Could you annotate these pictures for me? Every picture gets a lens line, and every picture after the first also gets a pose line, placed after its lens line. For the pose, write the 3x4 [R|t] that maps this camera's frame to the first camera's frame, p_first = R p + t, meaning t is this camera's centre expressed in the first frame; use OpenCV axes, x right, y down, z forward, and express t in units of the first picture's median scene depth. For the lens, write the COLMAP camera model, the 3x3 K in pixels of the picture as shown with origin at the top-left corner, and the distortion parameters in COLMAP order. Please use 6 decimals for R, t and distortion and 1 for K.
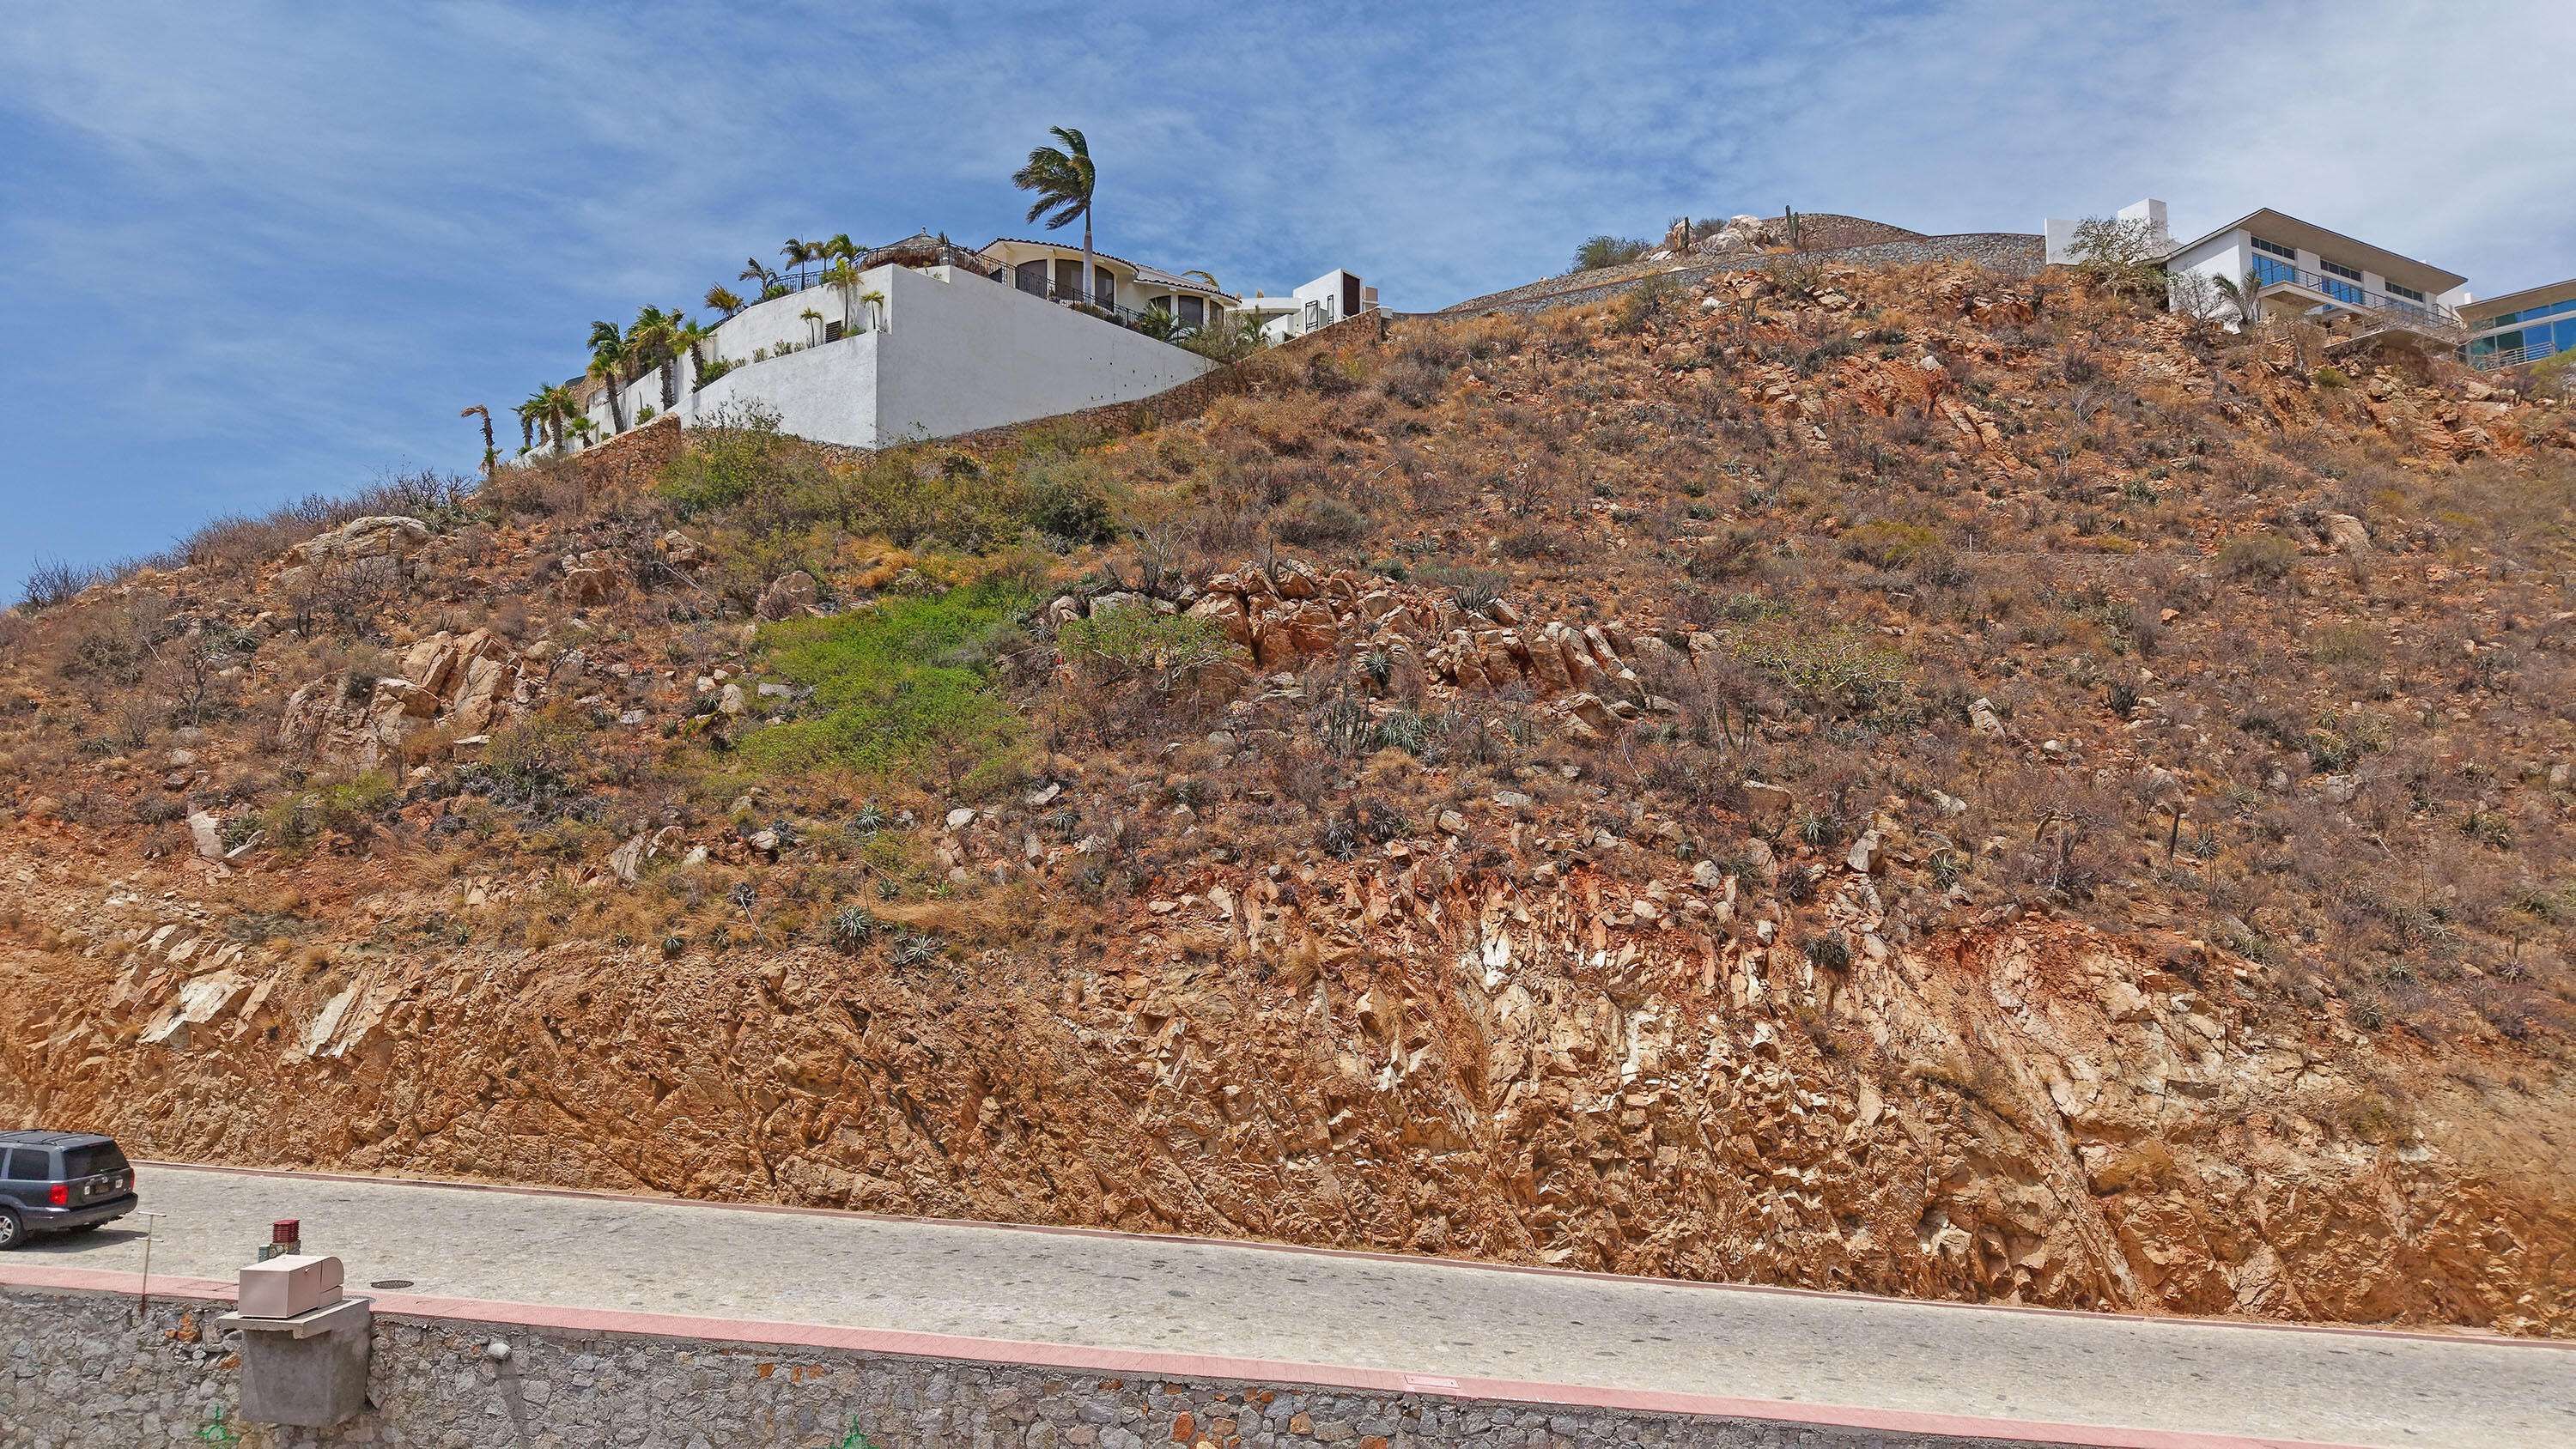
lens RADIAL K [[1738.7, 0, 1288.0], [0, 1738.7, 724.5], [0, 0, 1]] dist [0.013889, -0.005149]
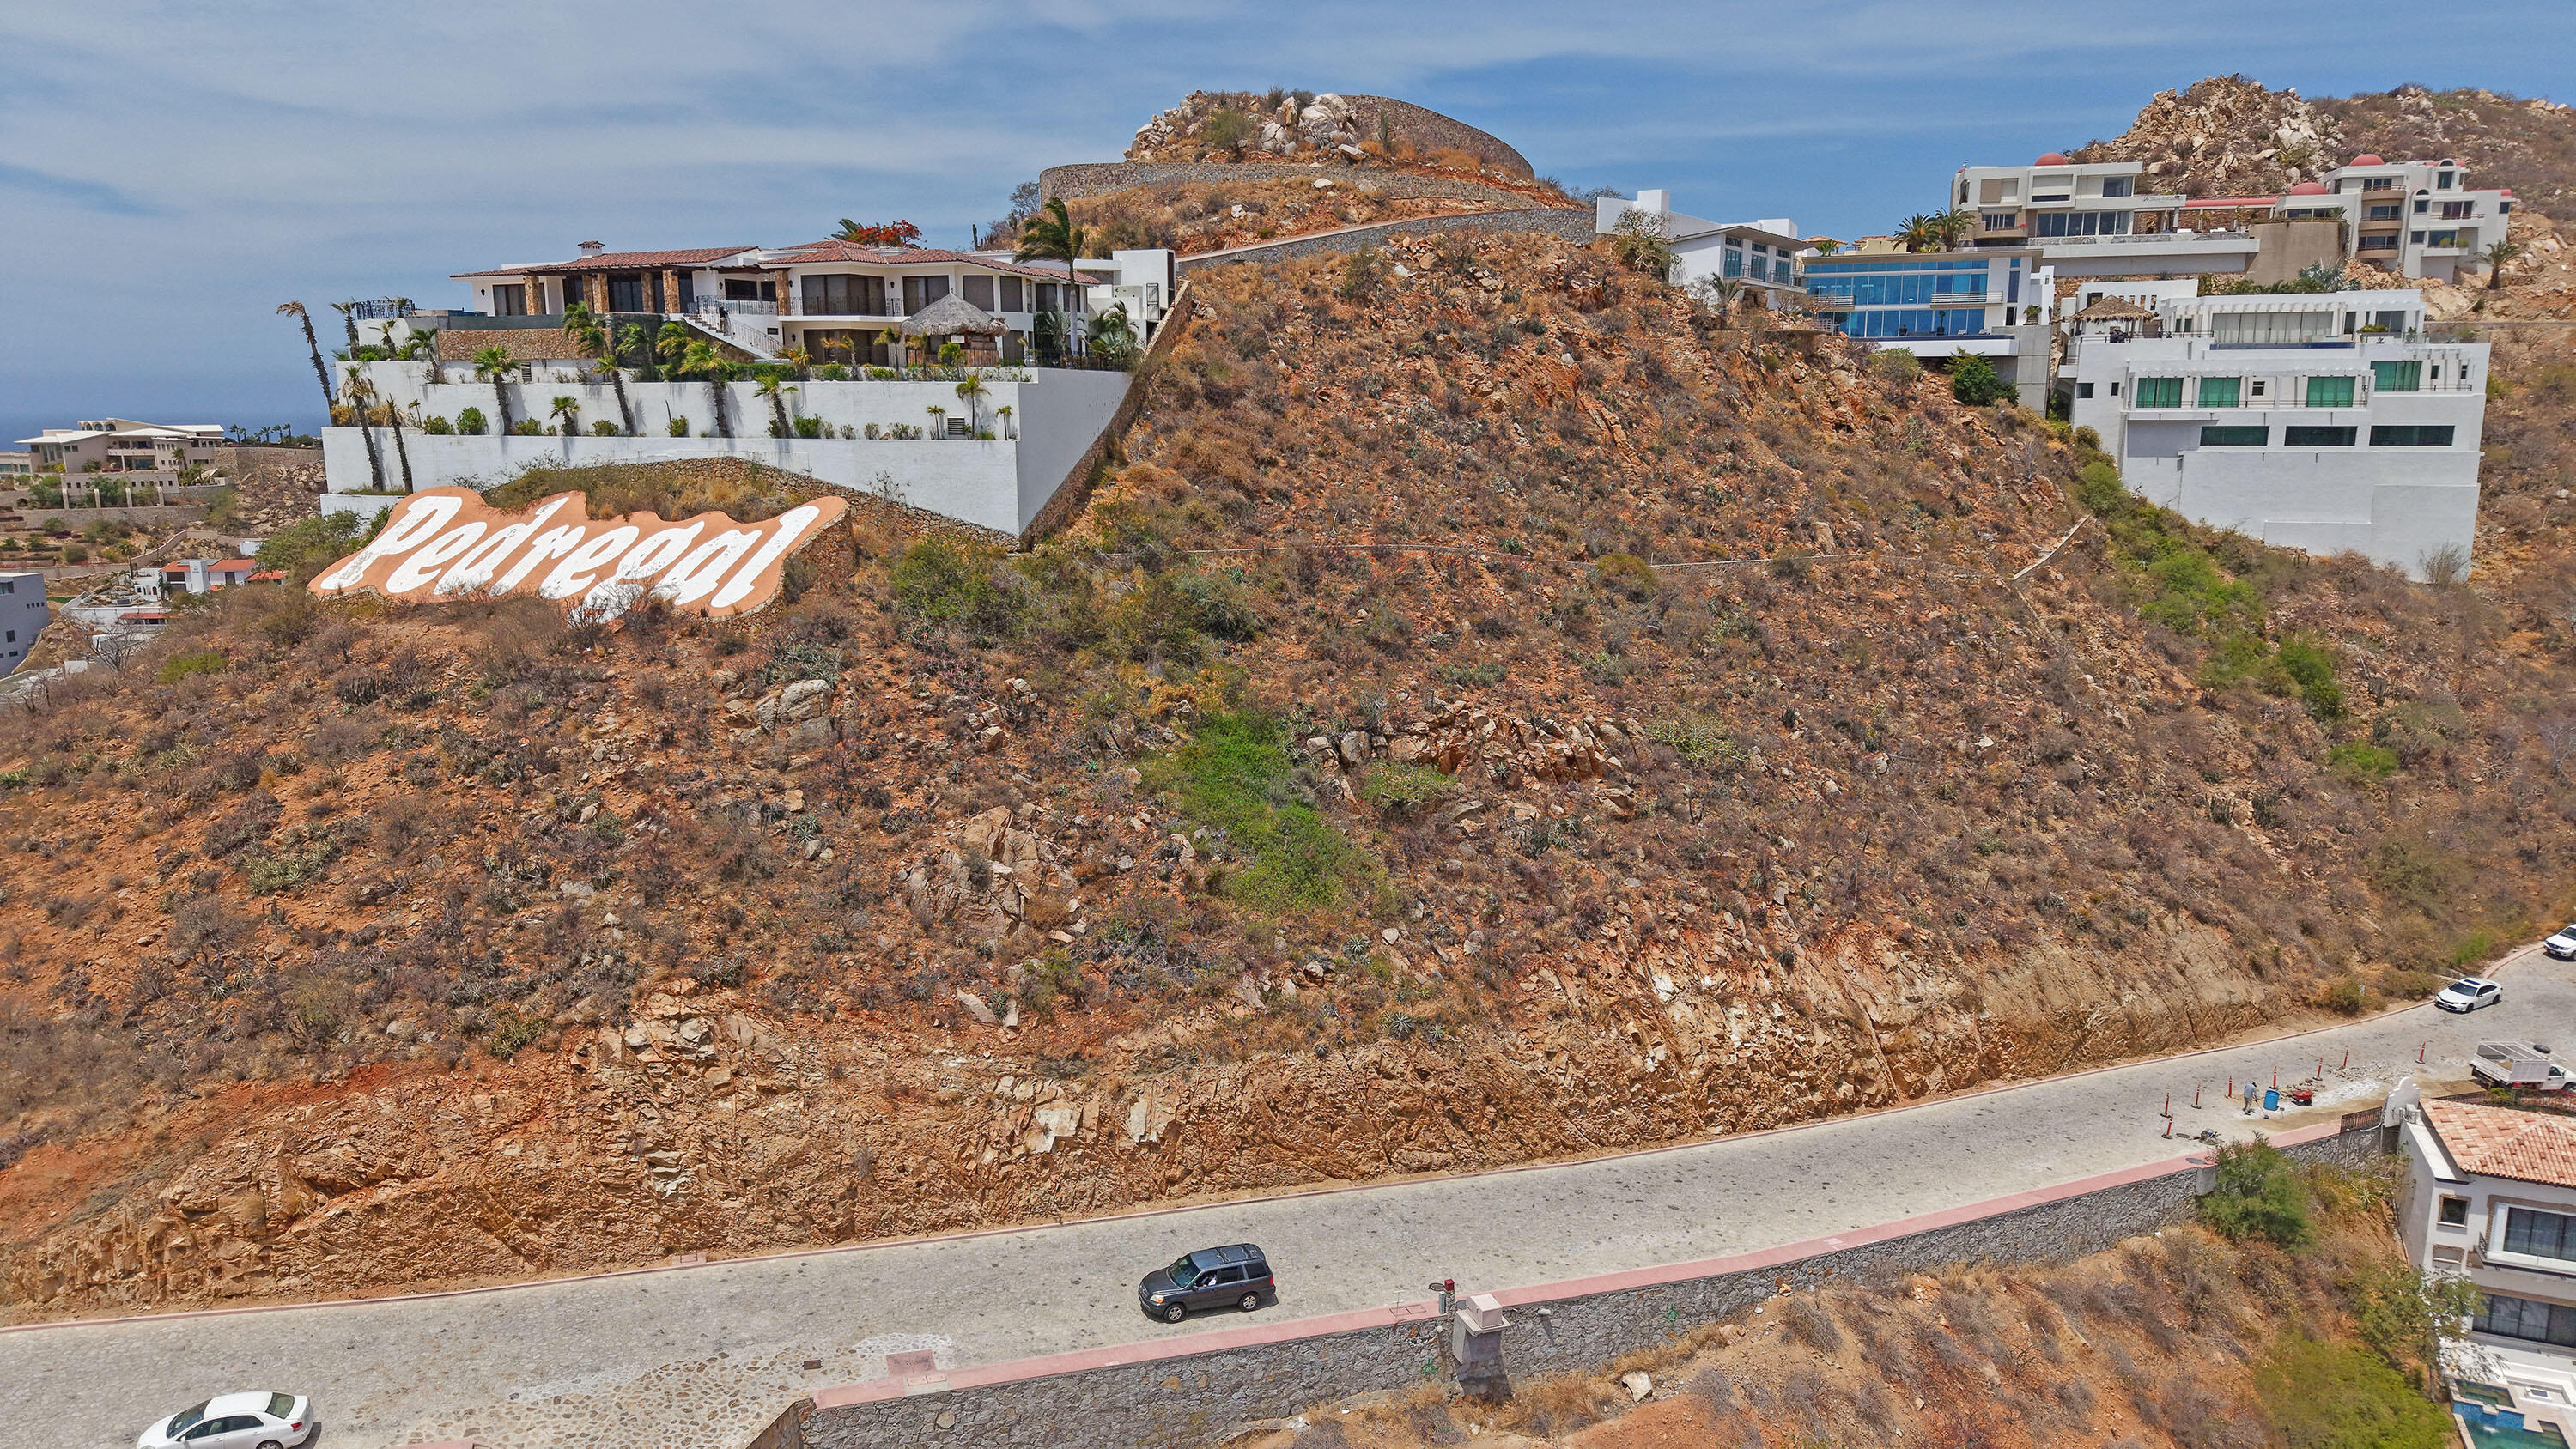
lens RADIAL K [[1728.3, 0, 1289.2], [0, 1728.3, 735.0], [0, 0, 1]] dist [0.022514, -0.014939]
pose [[0.887600, -0.084606, 0.452777, -1.185096], [-0.053987, 0.957102, 0.284676, -0.712911], [-0.457440, -0.277123, 0.844957, -0.429204]]
